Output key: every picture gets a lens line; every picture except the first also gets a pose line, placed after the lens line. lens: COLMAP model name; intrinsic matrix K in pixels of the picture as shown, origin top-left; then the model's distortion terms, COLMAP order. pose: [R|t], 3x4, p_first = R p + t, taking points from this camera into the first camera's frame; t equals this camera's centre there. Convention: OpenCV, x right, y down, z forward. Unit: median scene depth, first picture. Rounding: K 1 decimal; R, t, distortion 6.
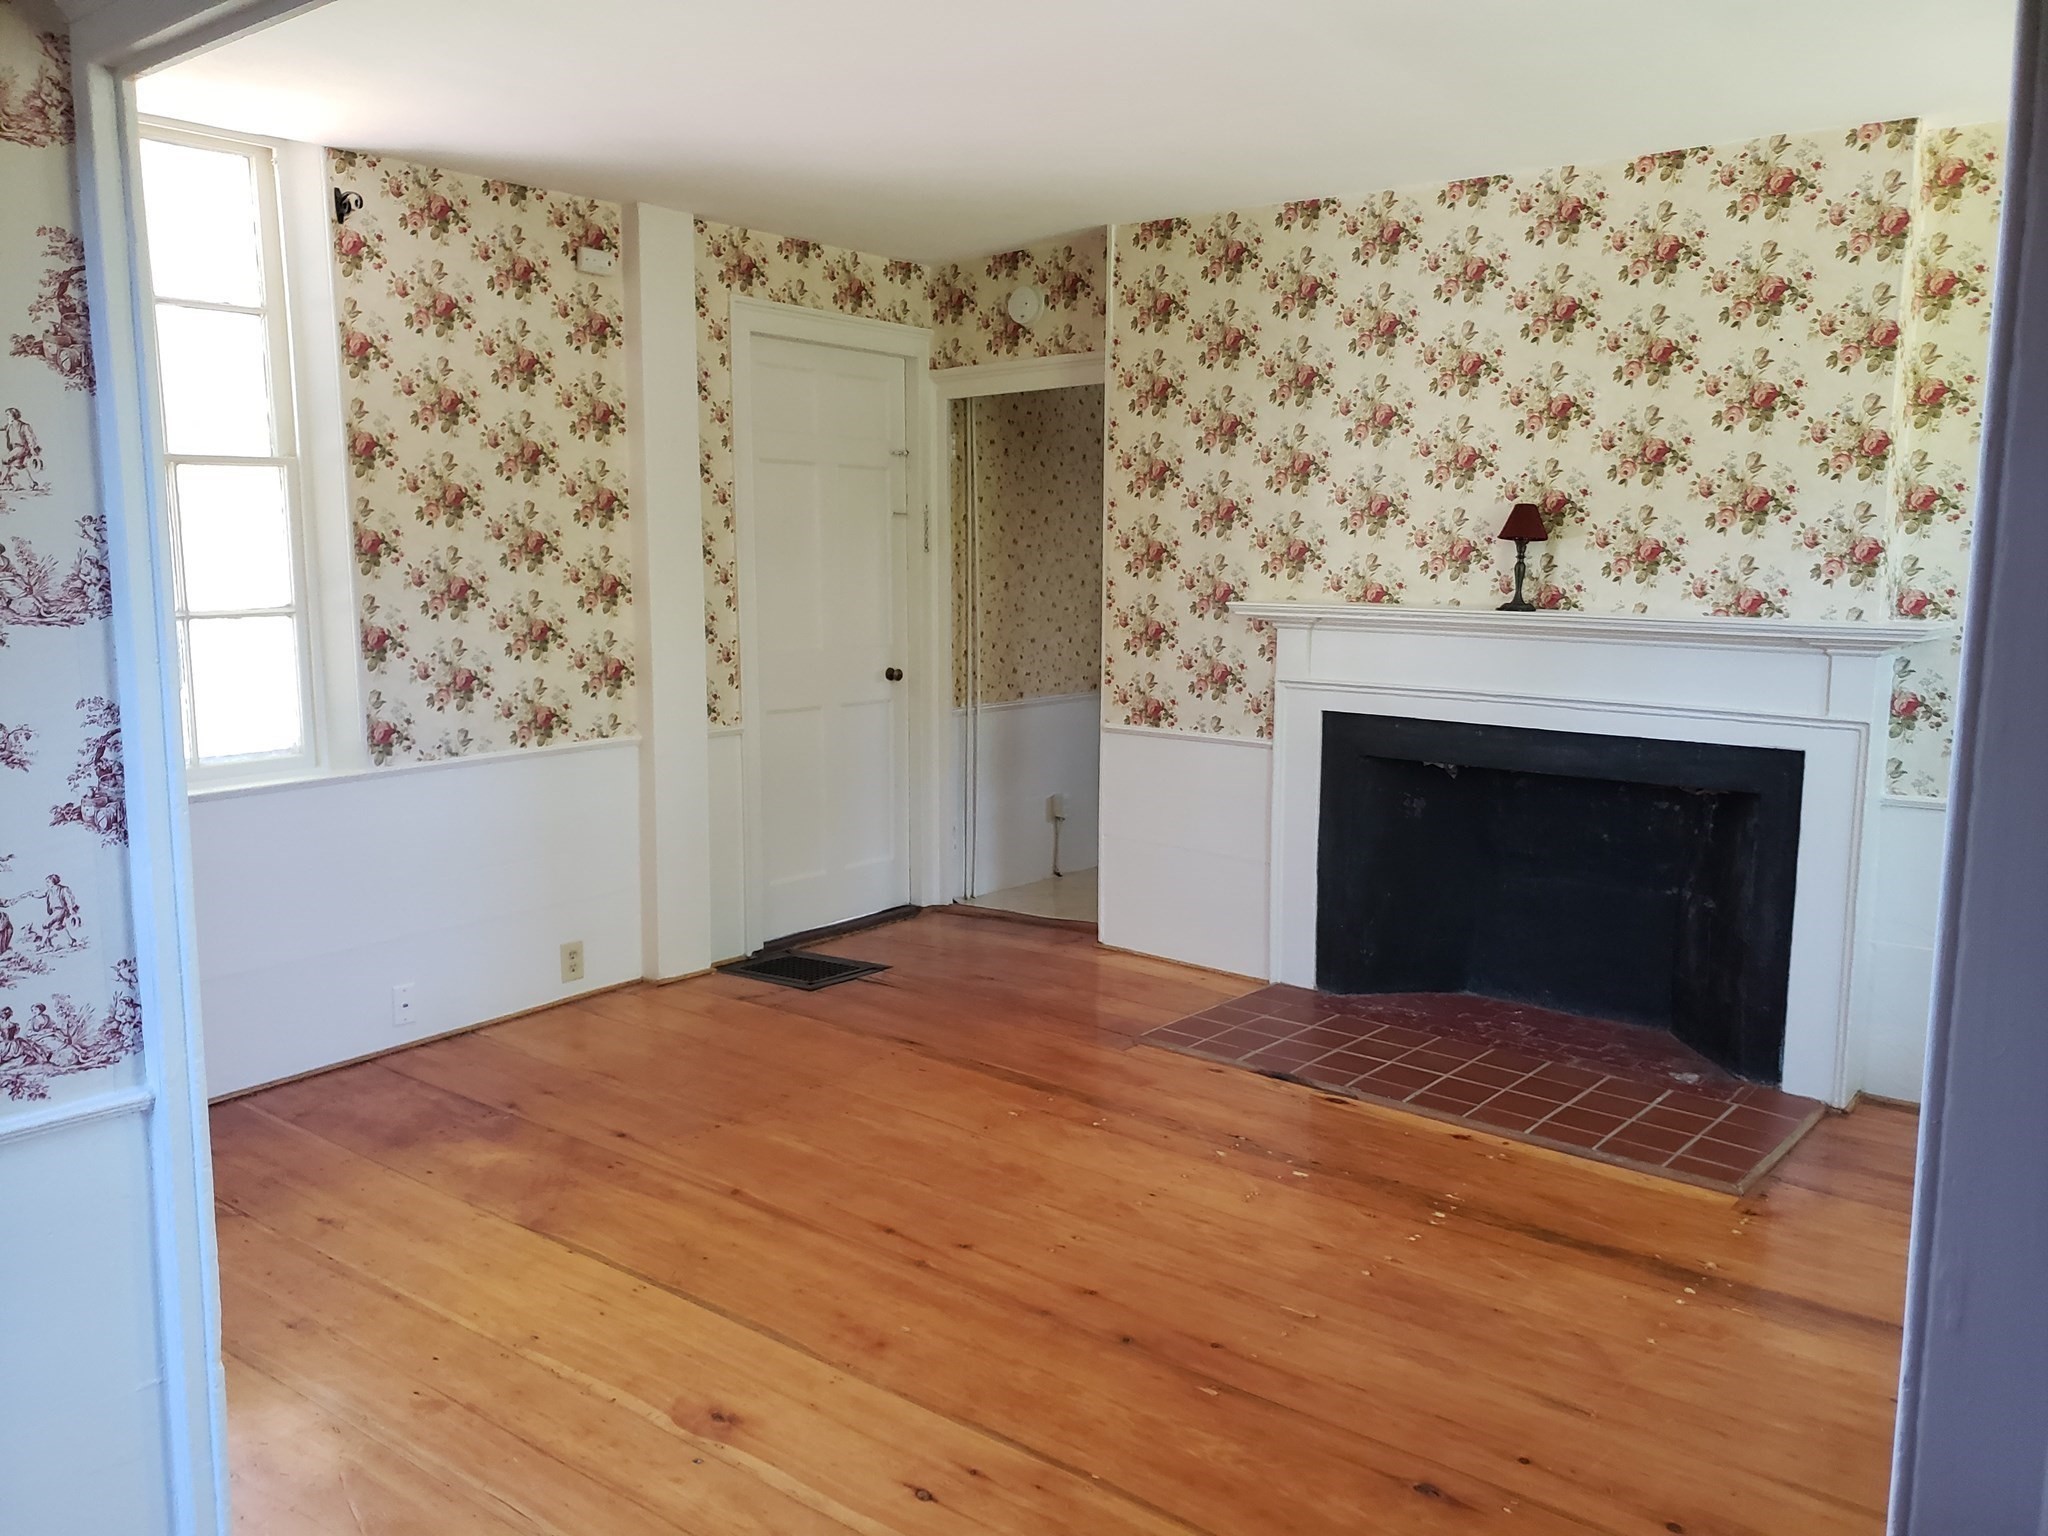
lens RADIAL K [[1639.2, 0, 1024.0], [0, 1639.2, 768.0], [0, 0, 1]] dist [-0.095613, 0.004201]
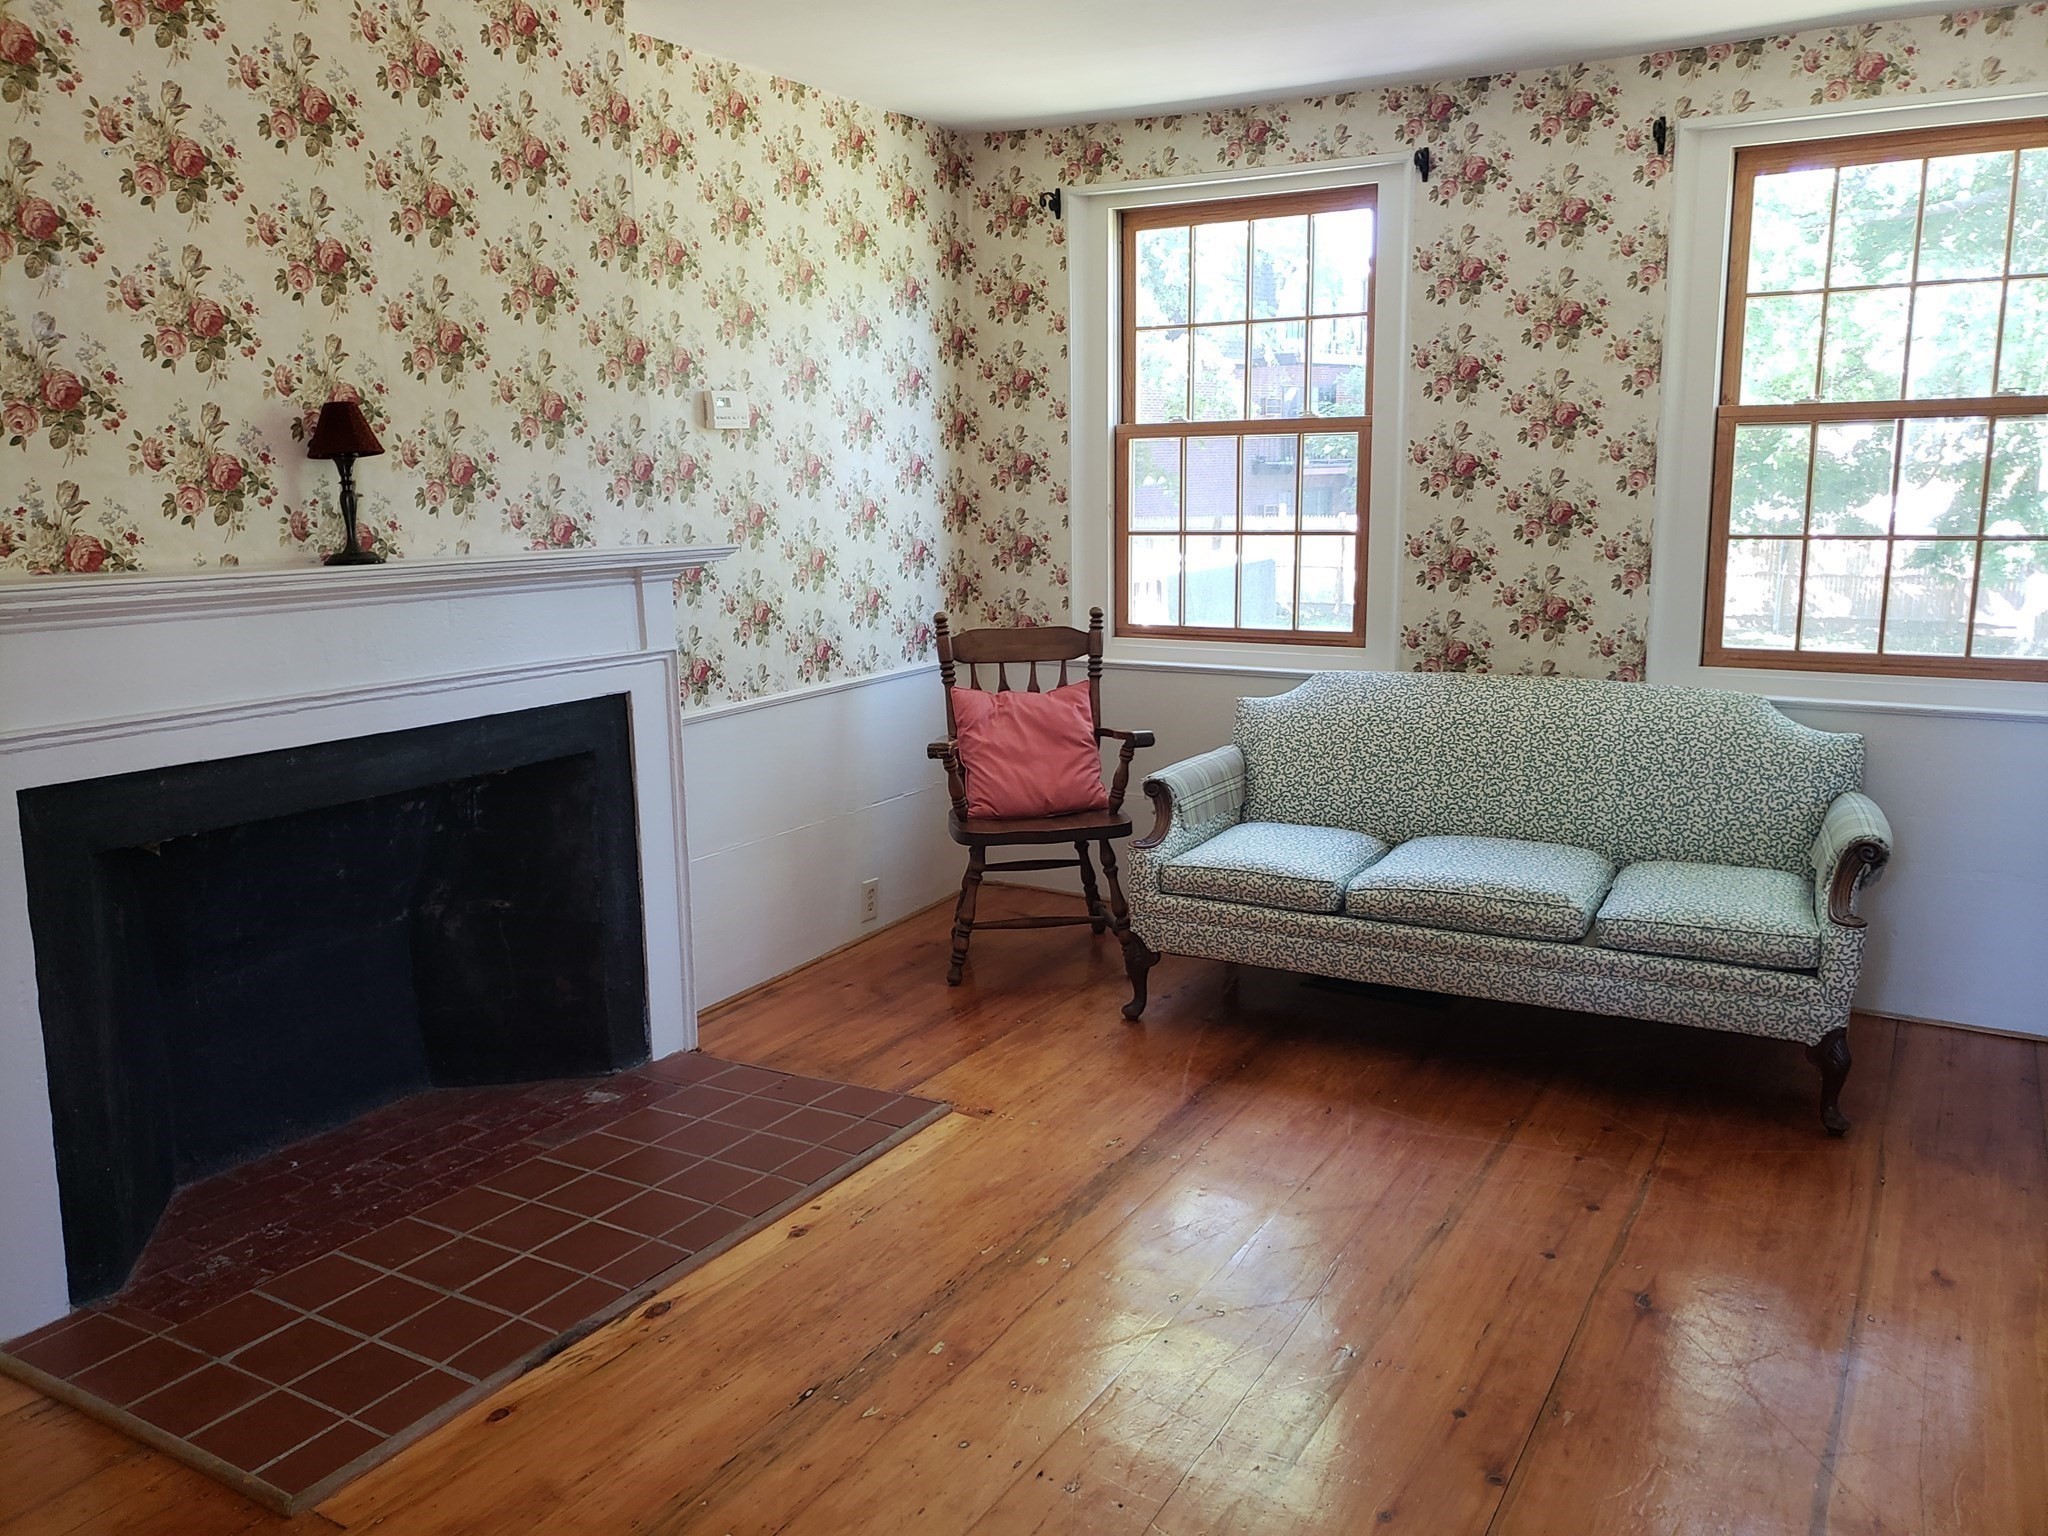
lens RADIAL K [[1570.5, 0, 1022.4], [0, 1570.5, 724.5], [0, 0, 1]] dist [0.002969, 0.009312]
pose [[-0.154787, -0.154177, 0.975843, -0.395136], [0.142182, 0.973989, 0.176437, -0.111610], [-0.977663, 0.166057, -0.128840, 0.858010]]
